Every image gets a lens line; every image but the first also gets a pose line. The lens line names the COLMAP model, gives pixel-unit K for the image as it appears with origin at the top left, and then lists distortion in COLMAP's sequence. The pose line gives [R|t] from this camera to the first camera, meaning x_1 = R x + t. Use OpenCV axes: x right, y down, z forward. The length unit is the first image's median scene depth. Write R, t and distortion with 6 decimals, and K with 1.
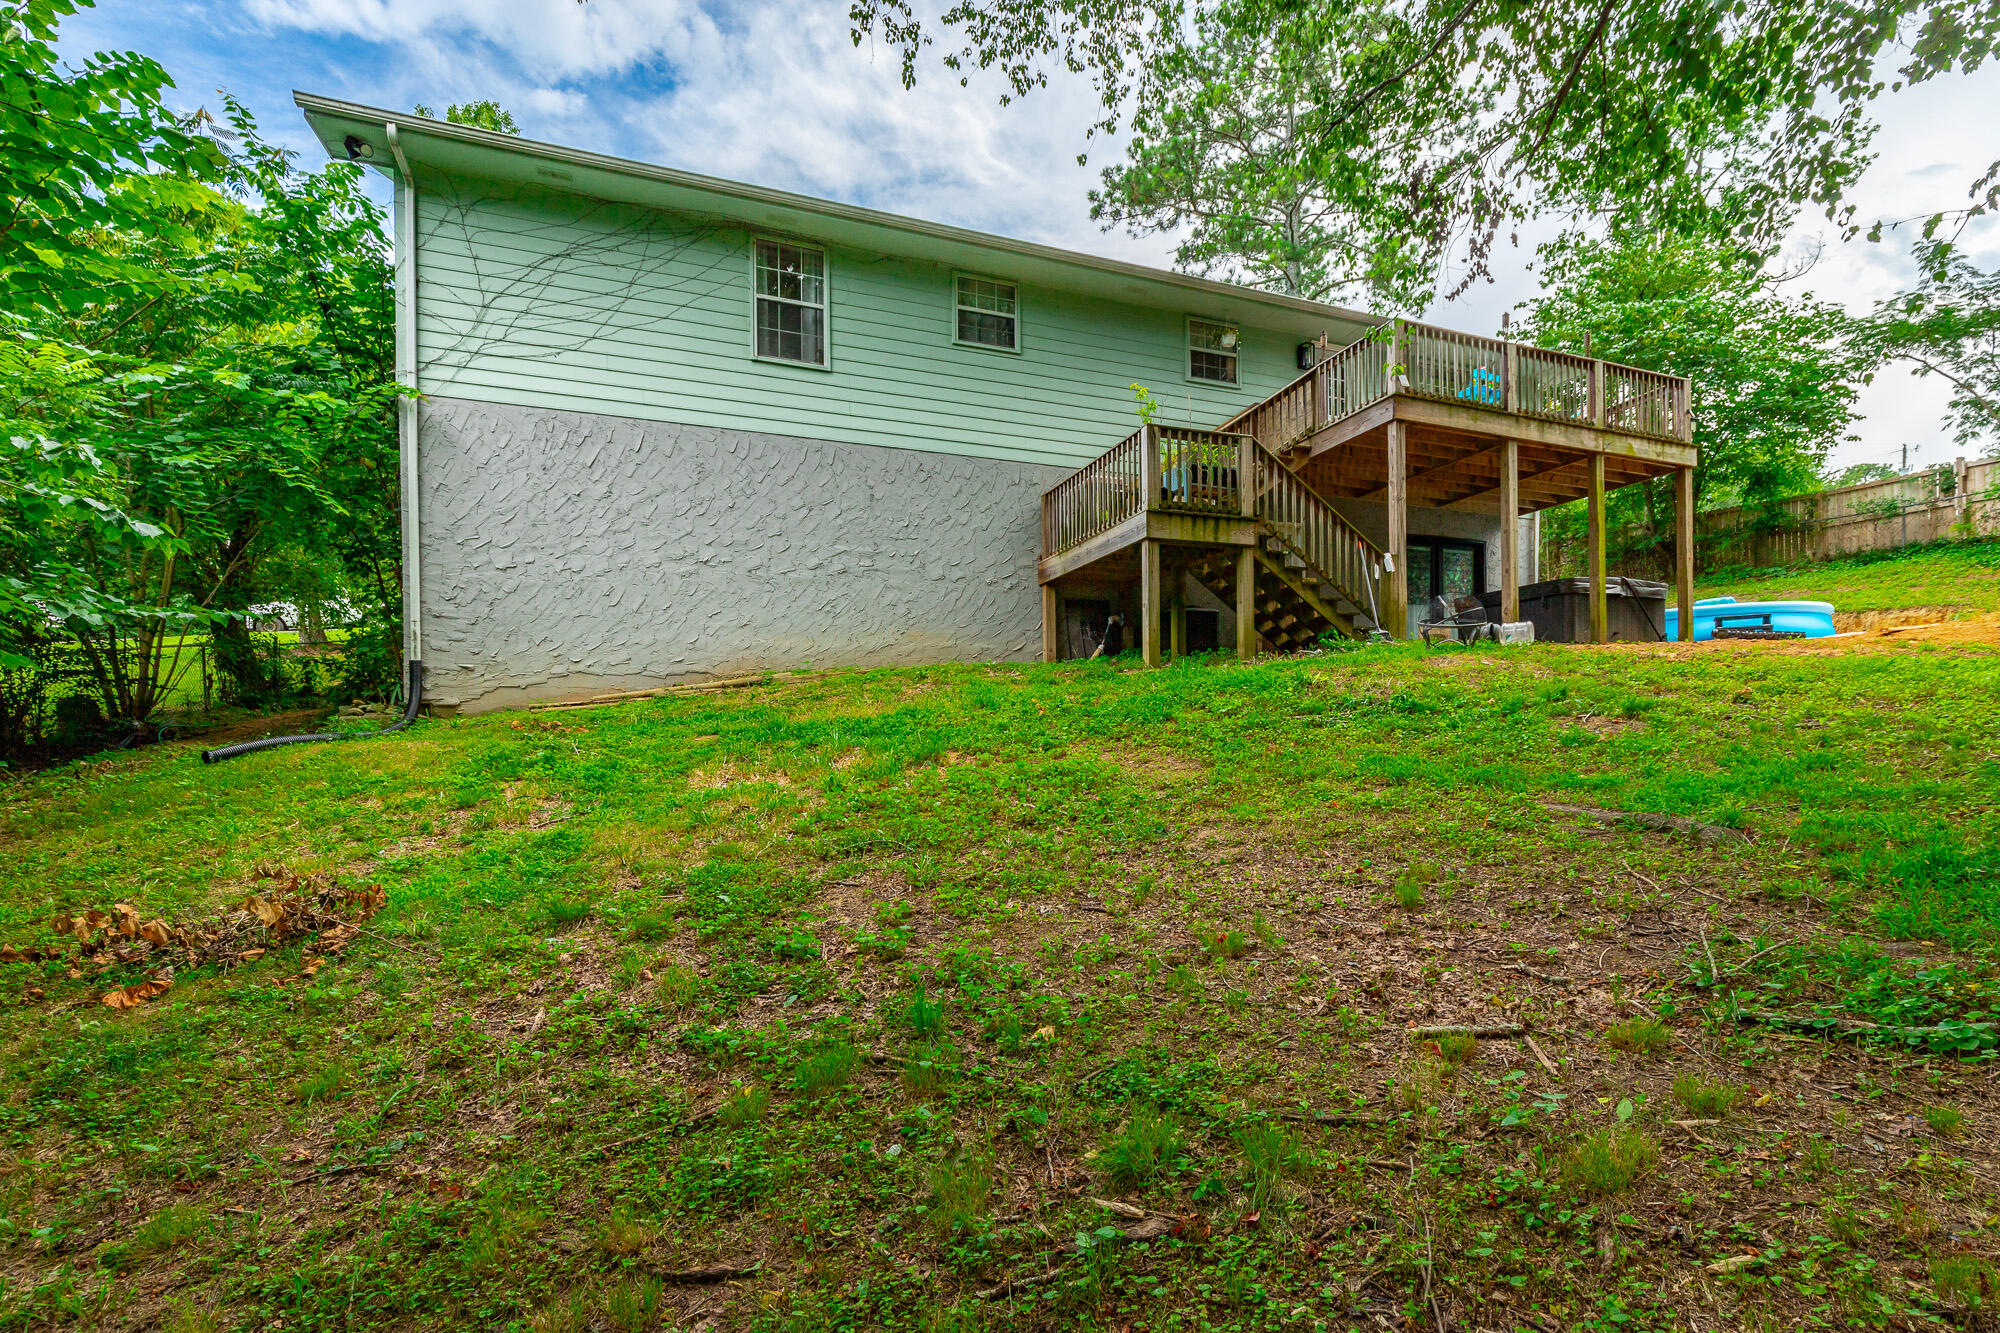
lens RADIAL K [[930.8, 0, 1004.9], [0, 930.8, 750.9], [0, 0, 1]] dist [0.004865, -0.000588]
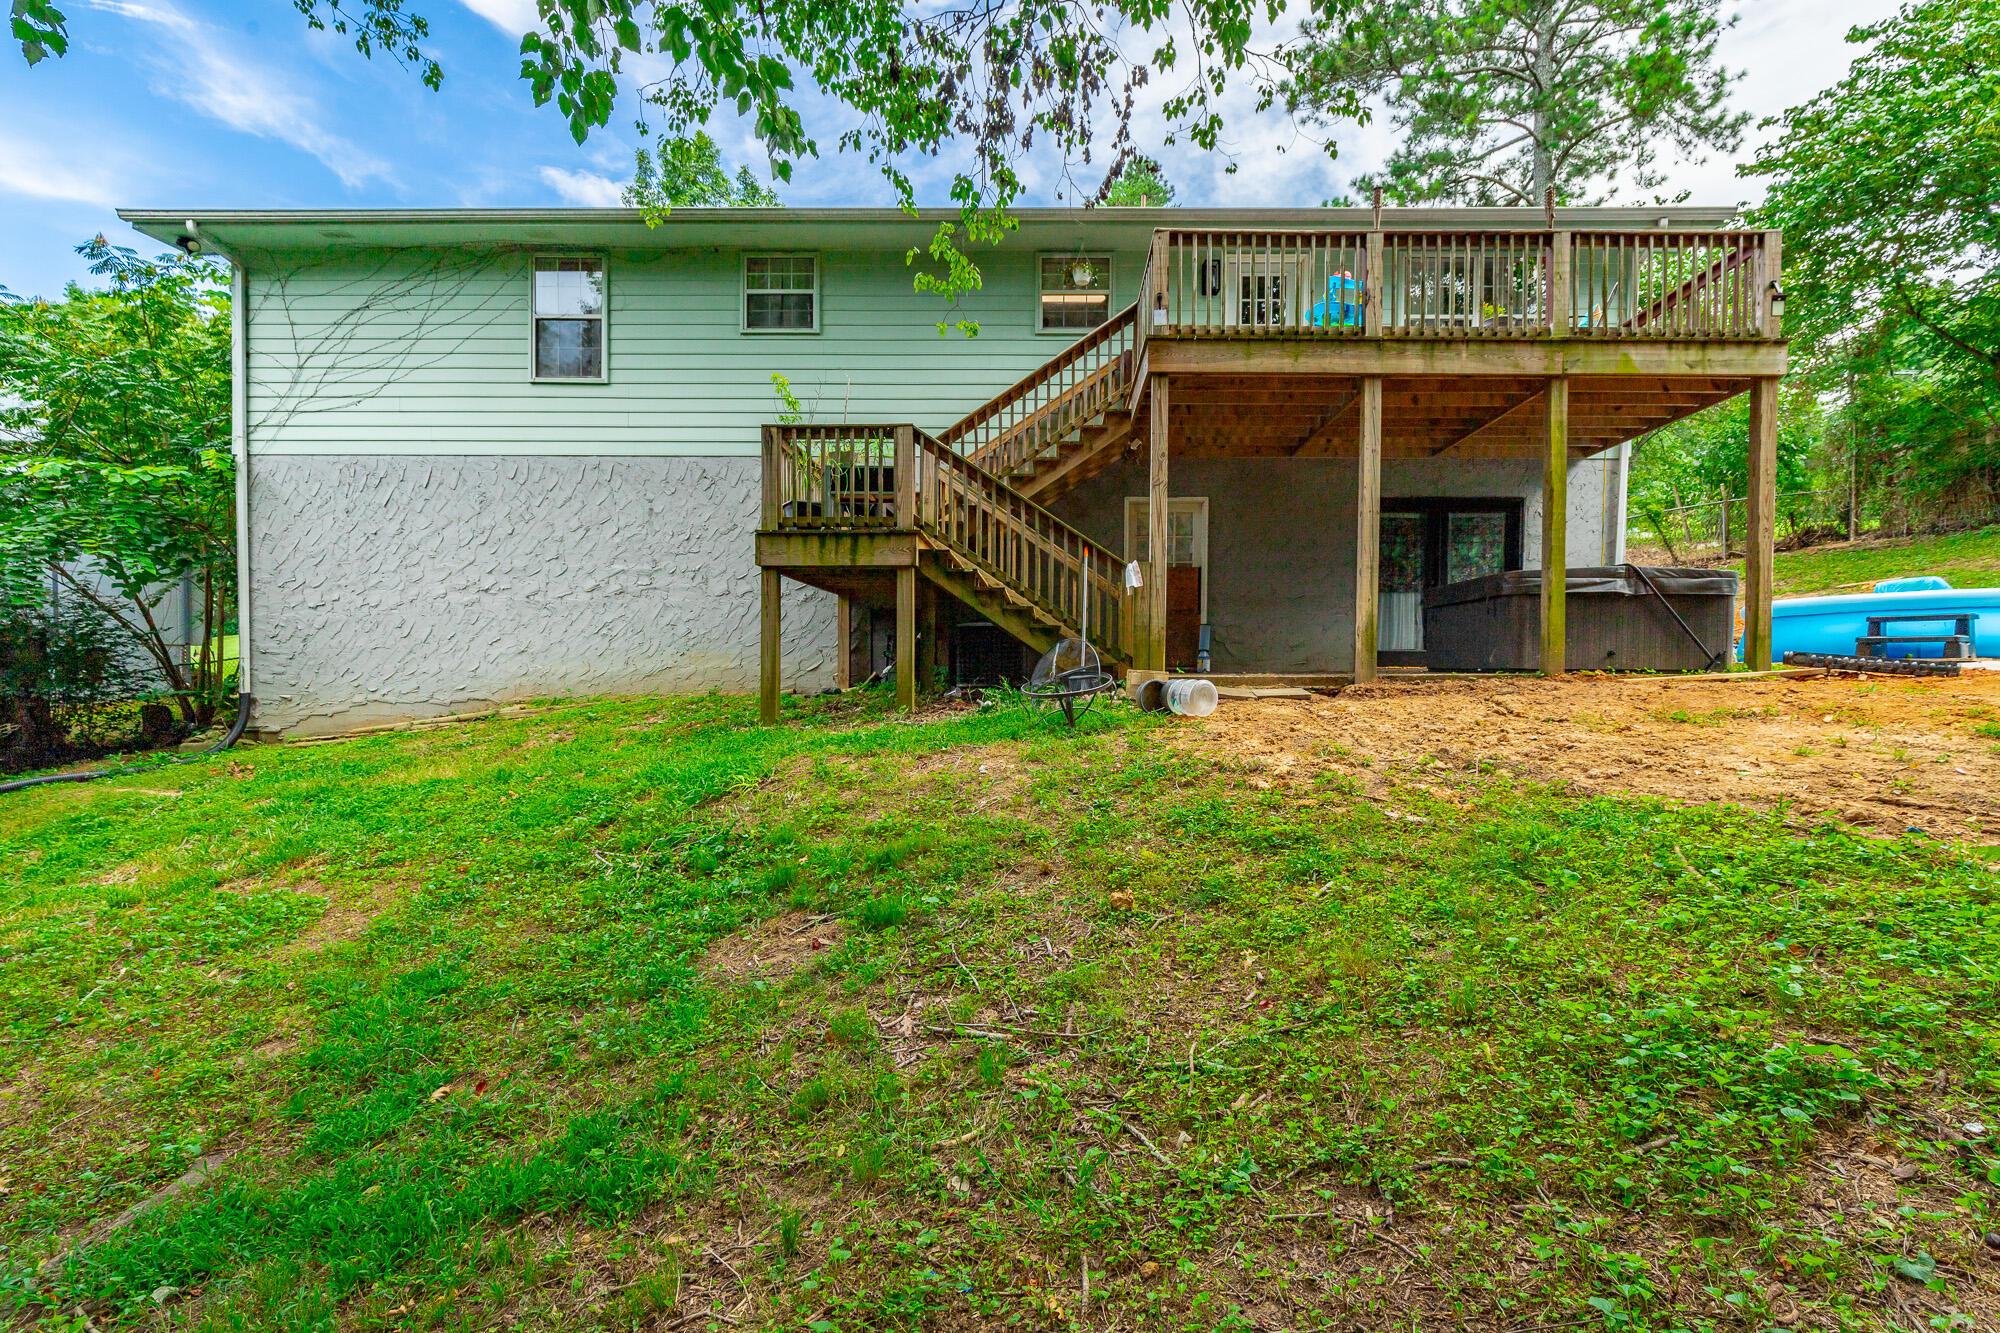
lens RADIAL K [[906.8, 0, 999.9], [0, 906.8, 696.1], [0, 0, 1]] dist [0.000840, 0.000999]
pose [[0.923988, 0.023225, -0.381716, 0.572085], [-0.014504, 0.999564, 0.025709, -0.121167], [0.382147, -0.018219, 0.923922, 0.300213]]
